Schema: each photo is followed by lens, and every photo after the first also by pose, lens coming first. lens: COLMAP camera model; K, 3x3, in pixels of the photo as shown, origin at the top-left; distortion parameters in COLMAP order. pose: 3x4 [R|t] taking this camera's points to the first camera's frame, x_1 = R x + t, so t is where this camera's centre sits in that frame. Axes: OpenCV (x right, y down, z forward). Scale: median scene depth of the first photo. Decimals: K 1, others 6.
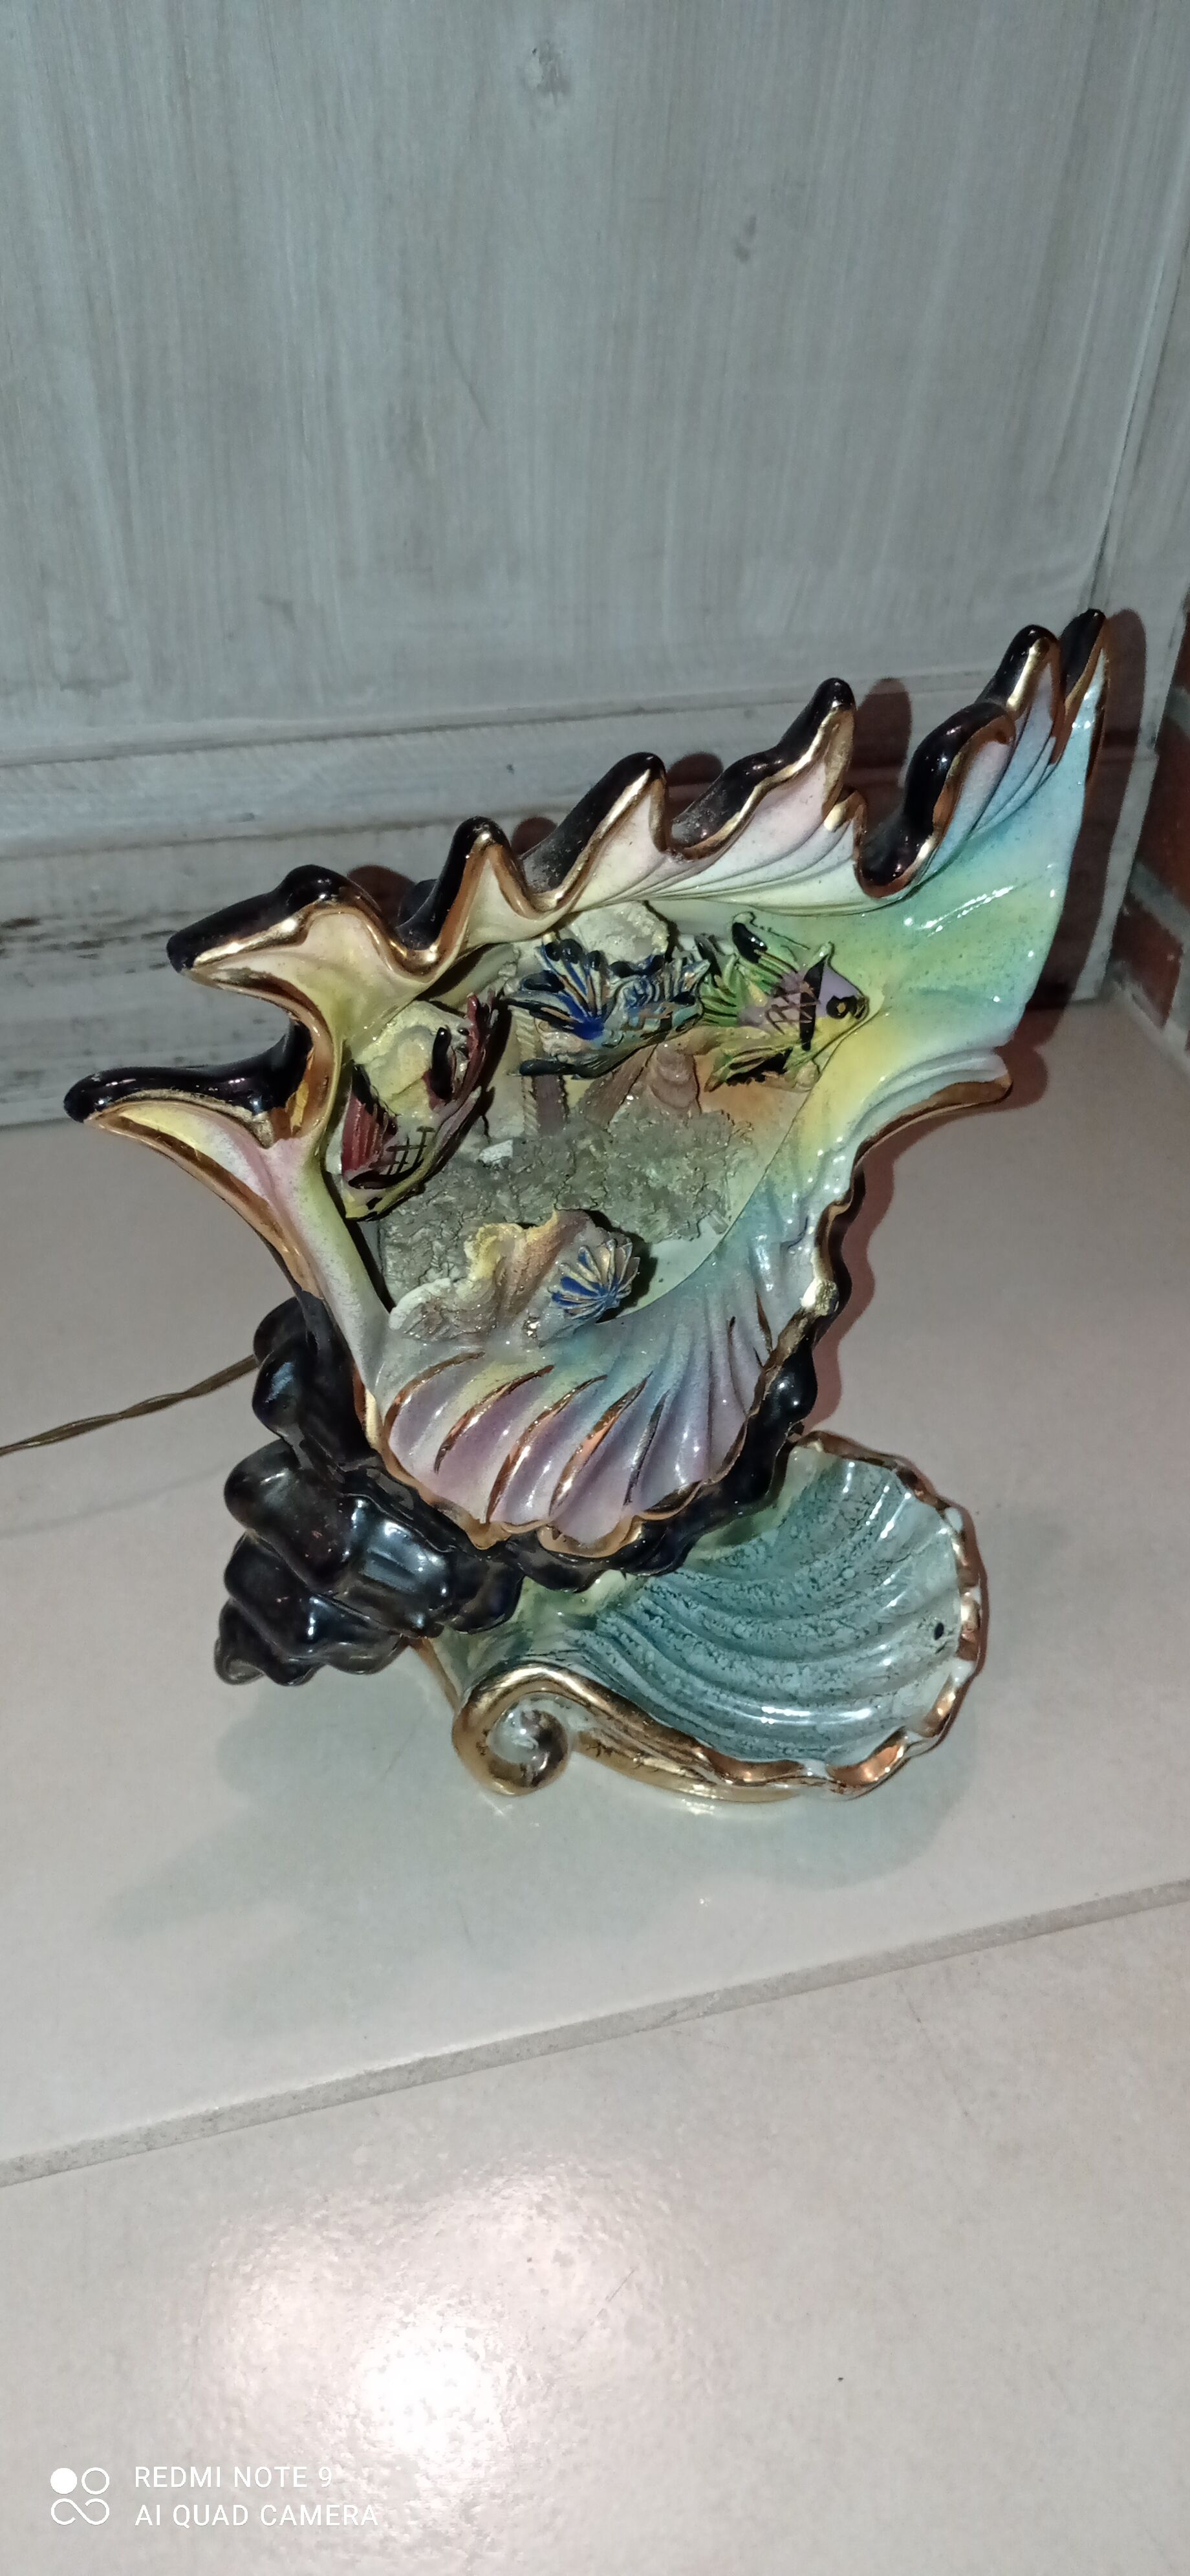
lens RADIAL K [[1835.5, 0, 595.0], [0, 1835.5, 1288.0], [0, 0, 1]] dist [0.032072, 0.000073]
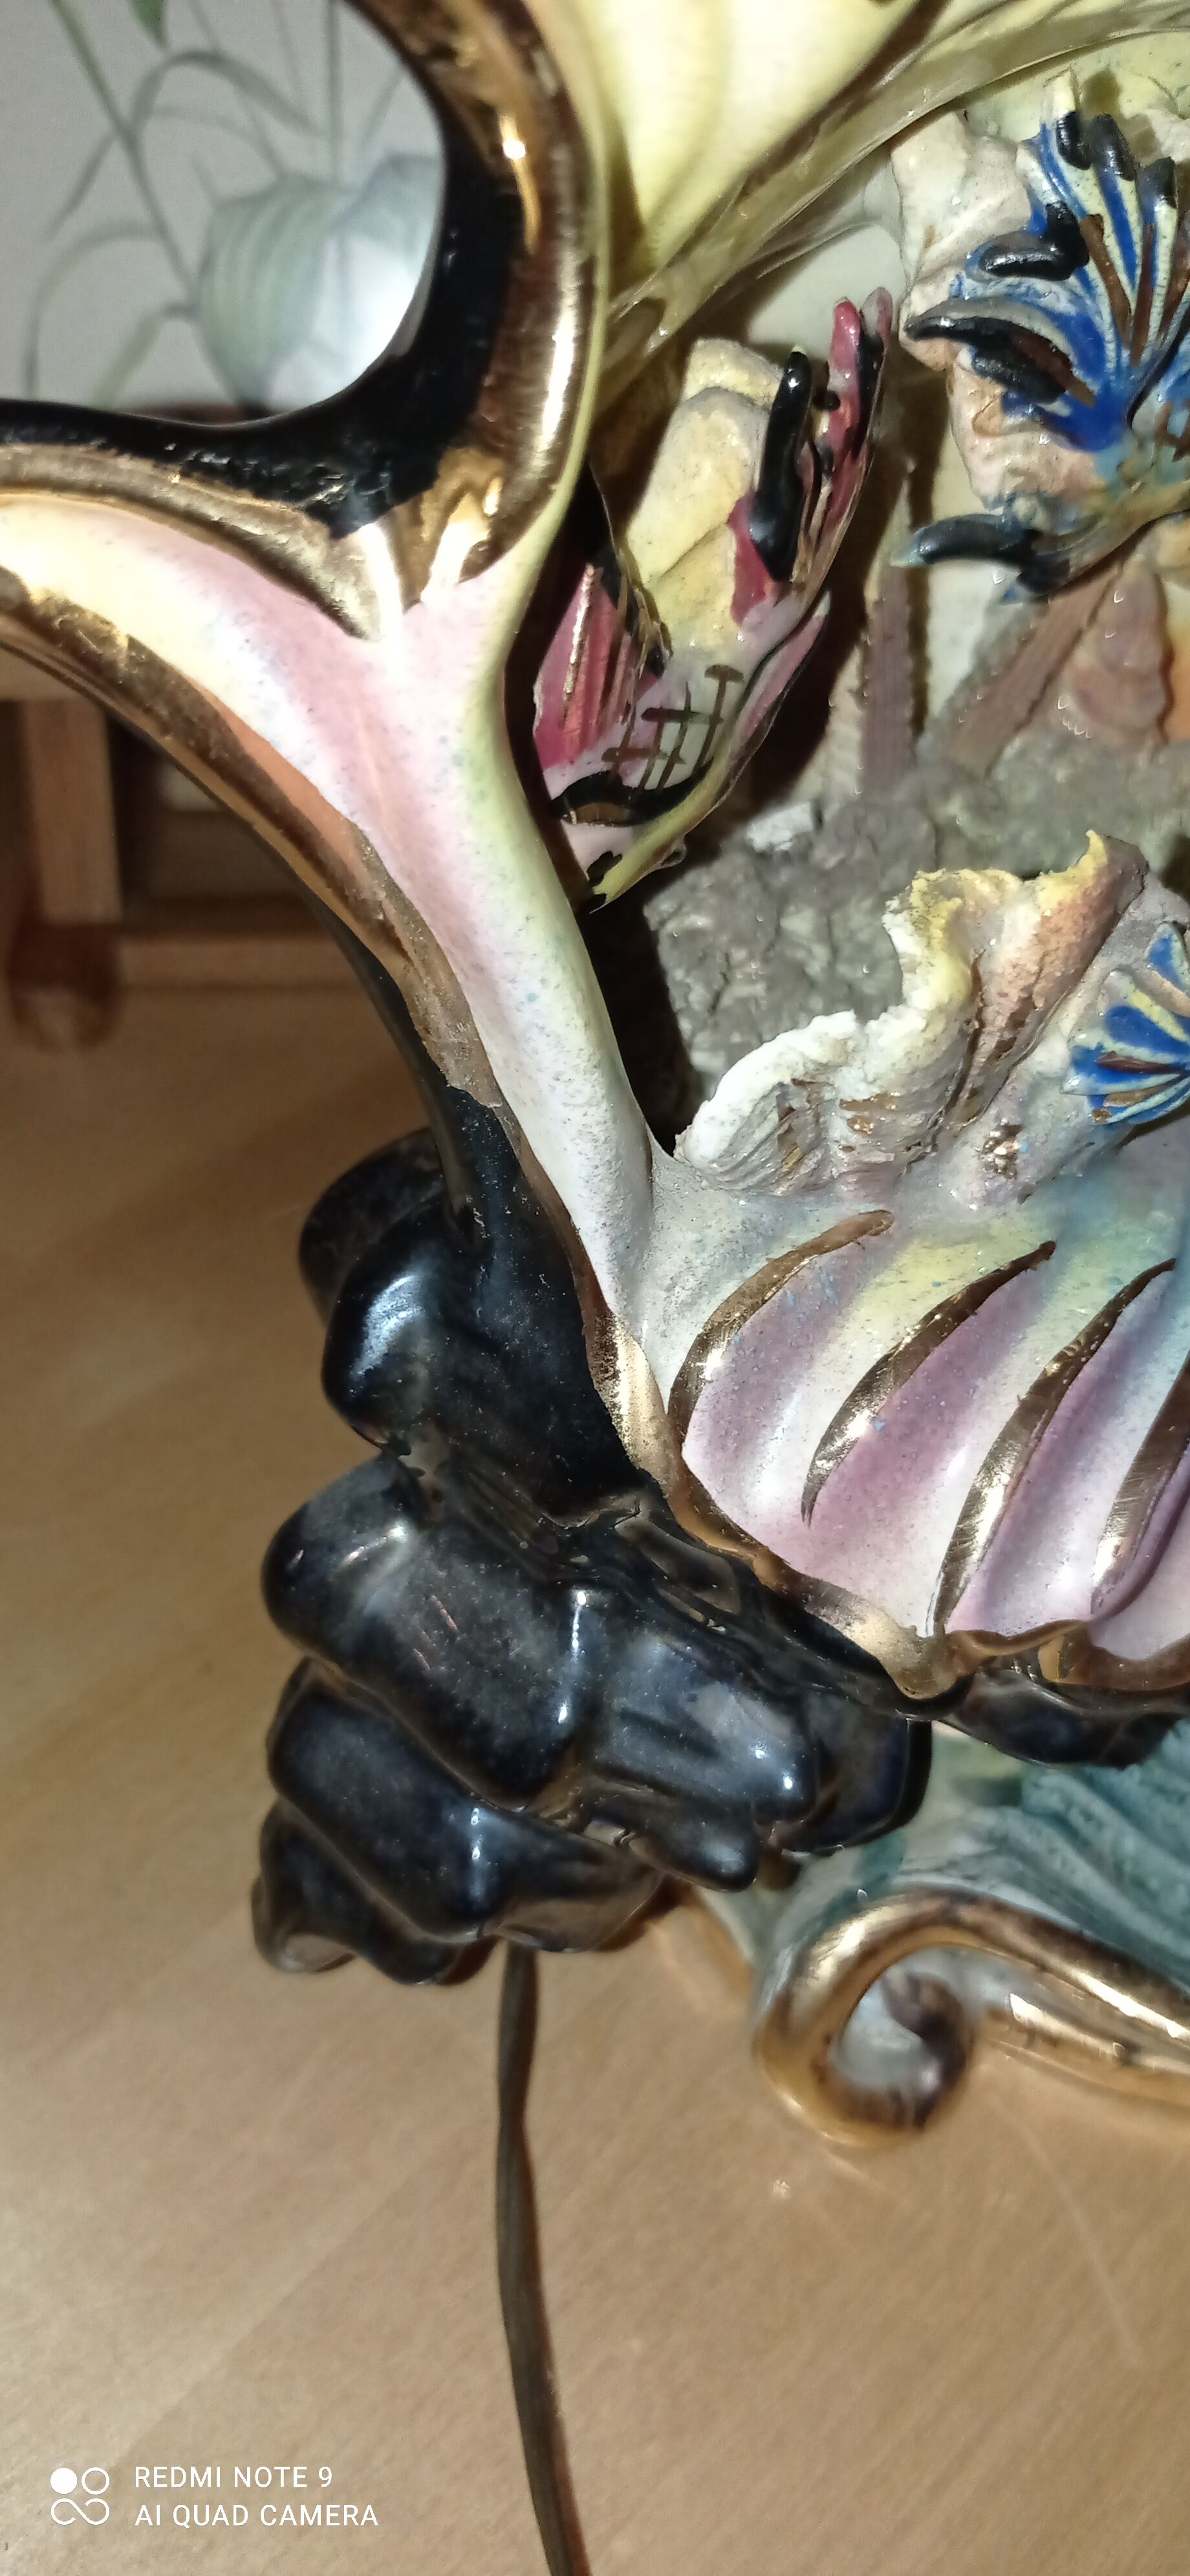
lens RADIAL K [[1968.4, 0, 602.3], [0, 1968.4, 1249.3], [0, 0, 1]] dist [-0.006577, -0.001441]
pose [[0.998038, -0.059202, 0.020378, -0.126128], [0.059291, 0.998234, -0.003796, 0.037315], [-0.020117, 0.004997, 0.999785, 0.529268]]
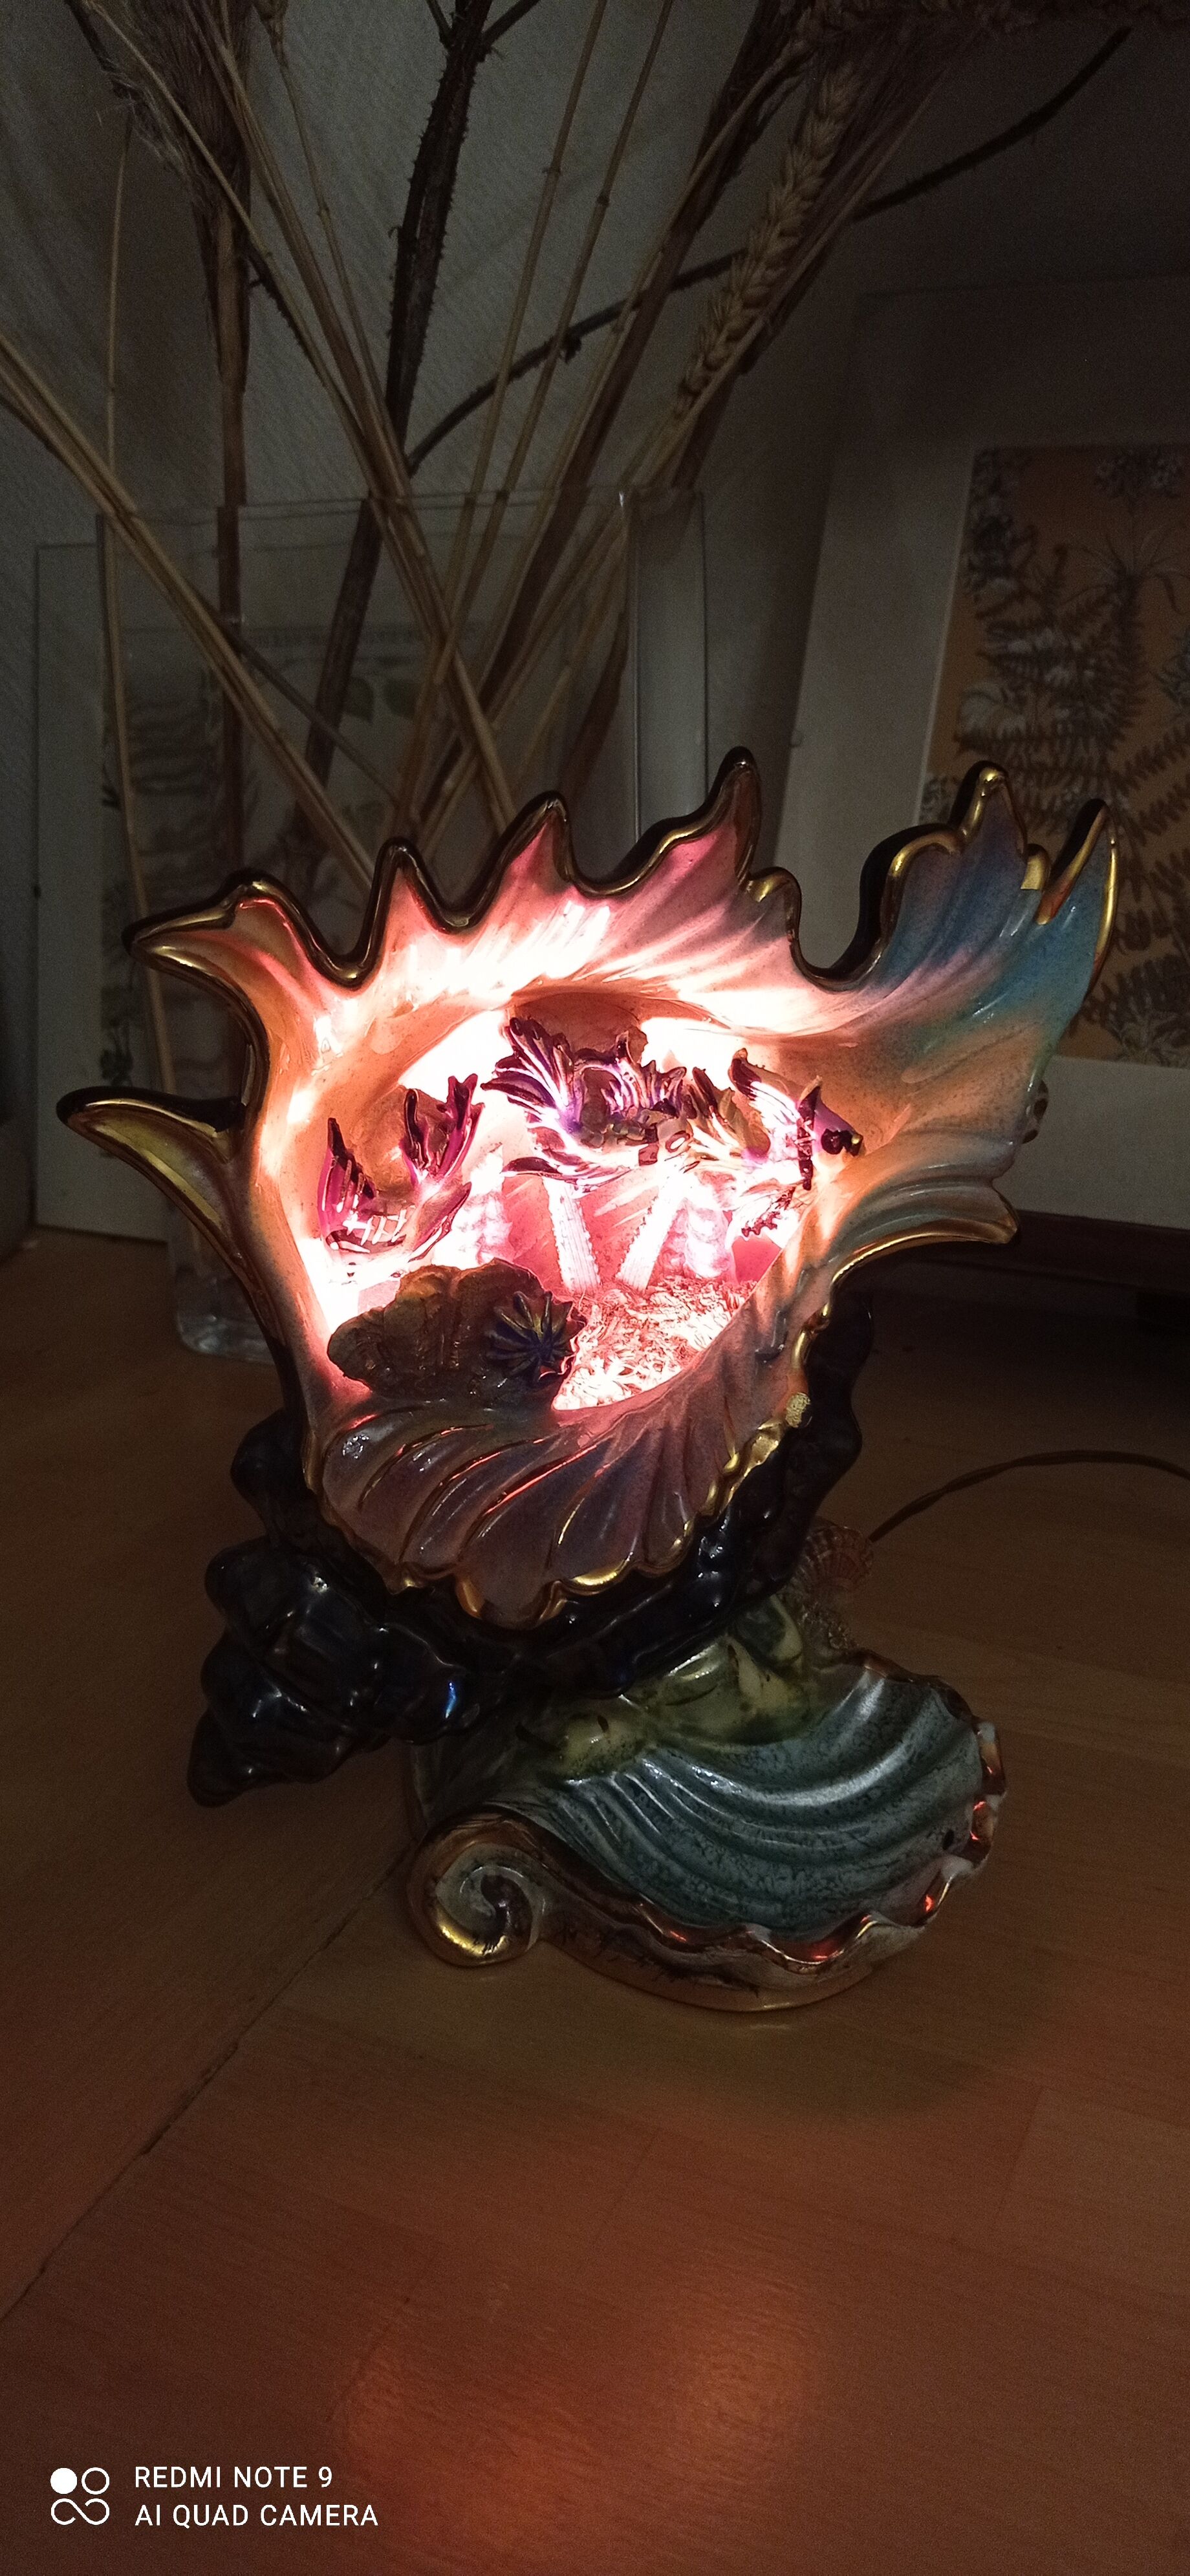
lens RADIAL K [[1835.5, 0, 595.0], [0, 1835.5, 1288.0], [0, 0, 1]] dist [0.032072, 0.000073]
pose [[0.969043, 0.030602, -0.244986, 0.260783], [-0.112405, 0.938167, -0.327427, 0.278464], [0.219818, 0.344829, 0.912564, 0.060598]]
